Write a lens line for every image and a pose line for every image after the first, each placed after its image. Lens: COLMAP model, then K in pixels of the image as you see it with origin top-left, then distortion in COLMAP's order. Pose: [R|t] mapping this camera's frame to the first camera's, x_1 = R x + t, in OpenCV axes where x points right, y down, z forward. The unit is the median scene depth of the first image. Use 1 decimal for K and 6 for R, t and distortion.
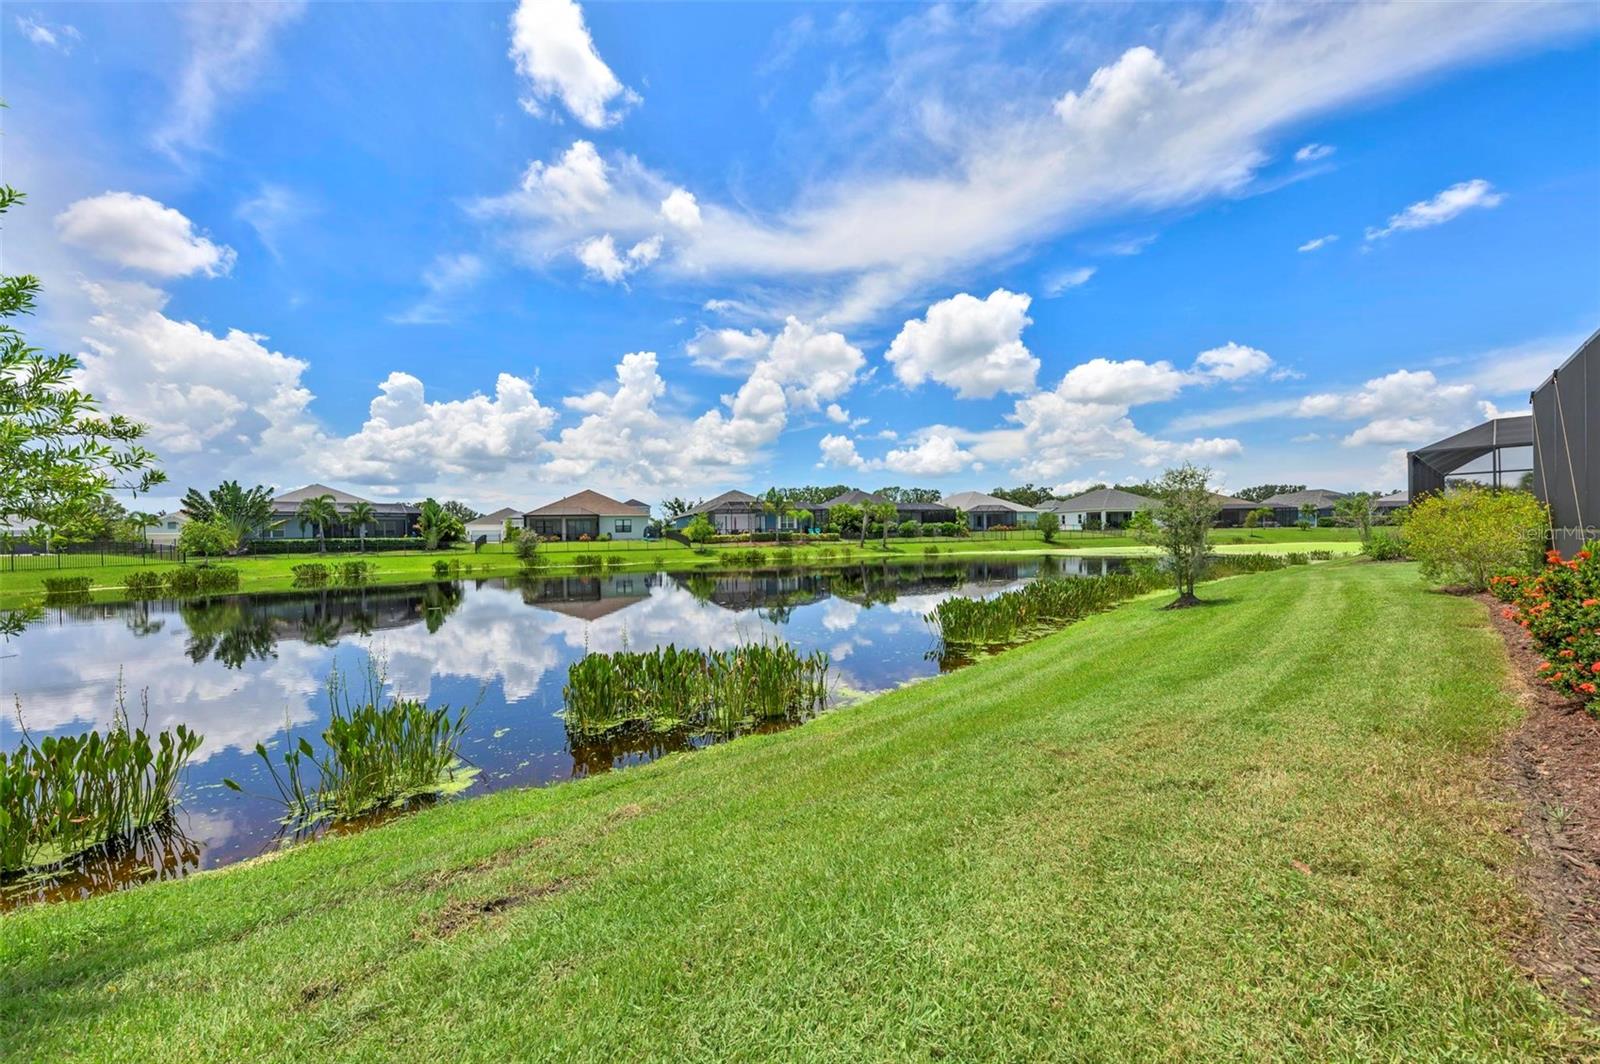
lens RADIAL K [[566.1, 0, 802.7], [0, 566.1, 541.8], [0, 0, 1]] dist [-0.000038, -0.002255]
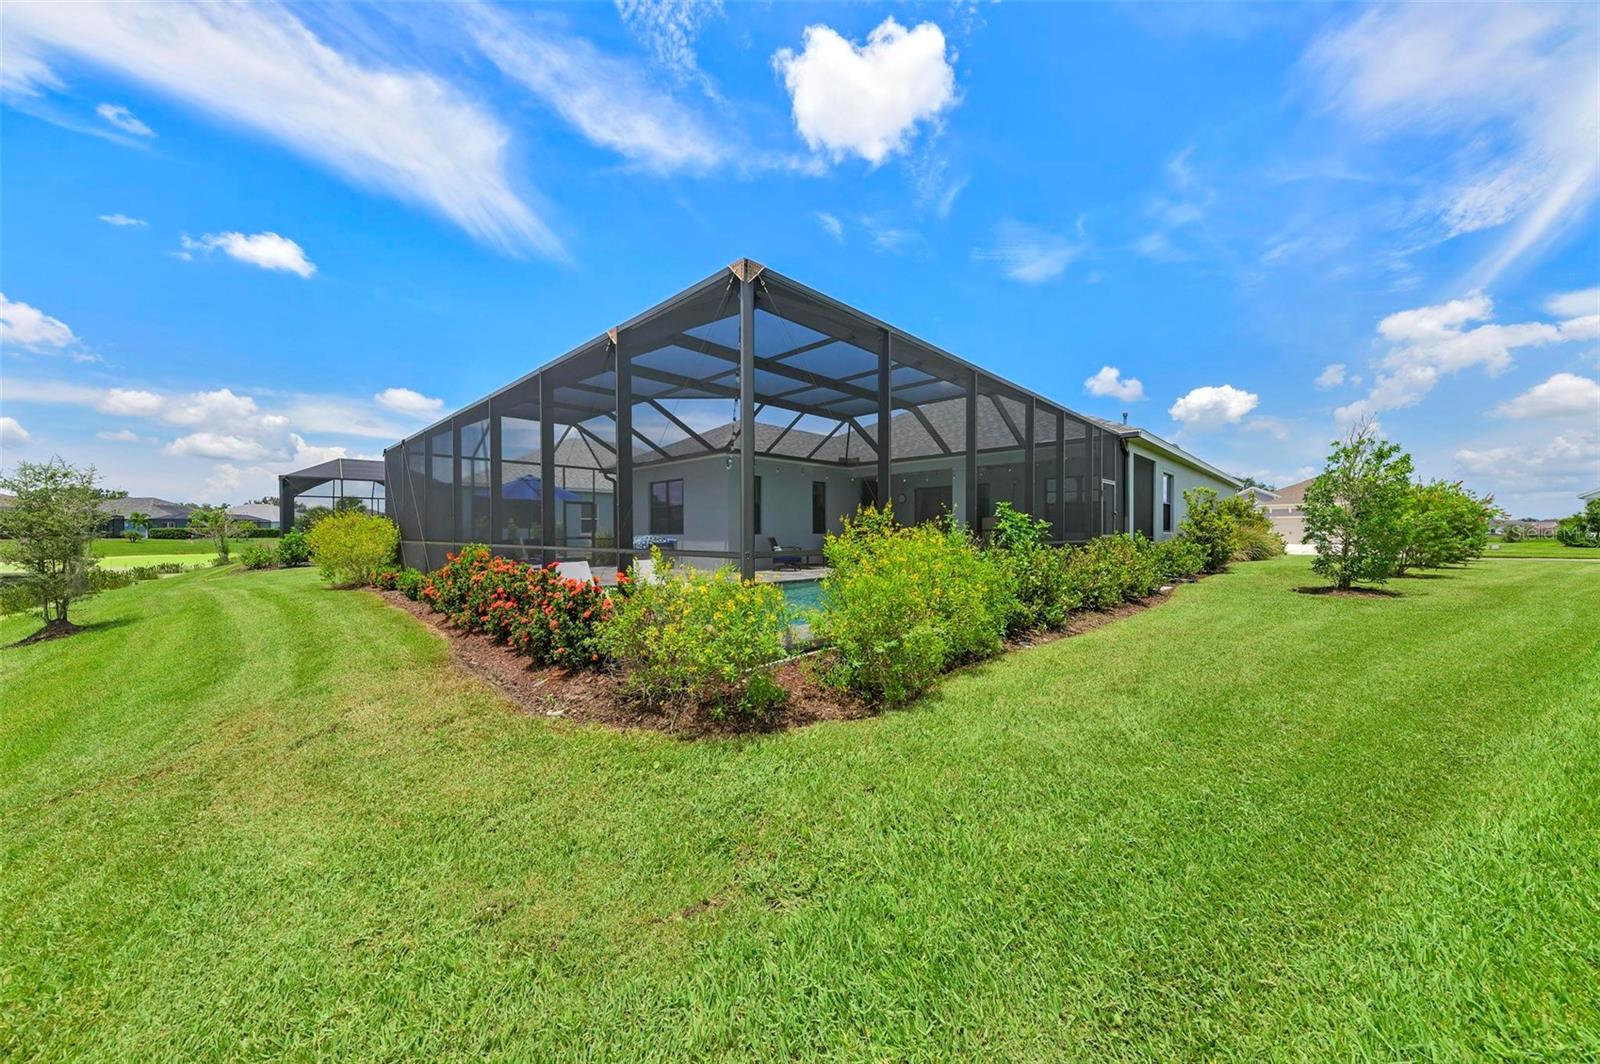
lens RADIAL K [[566.1, 0, 809.6], [0, 566.1, 534.1], [0, 0, 1]] dist [-0.000038, -0.002255]
pose [[-0.068745, 0.015637, 0.997512, -0.103990], [0.019136, 0.999714, -0.014353, 0.000277], [-0.997451, 0.018101, -0.069024, -0.009660]]
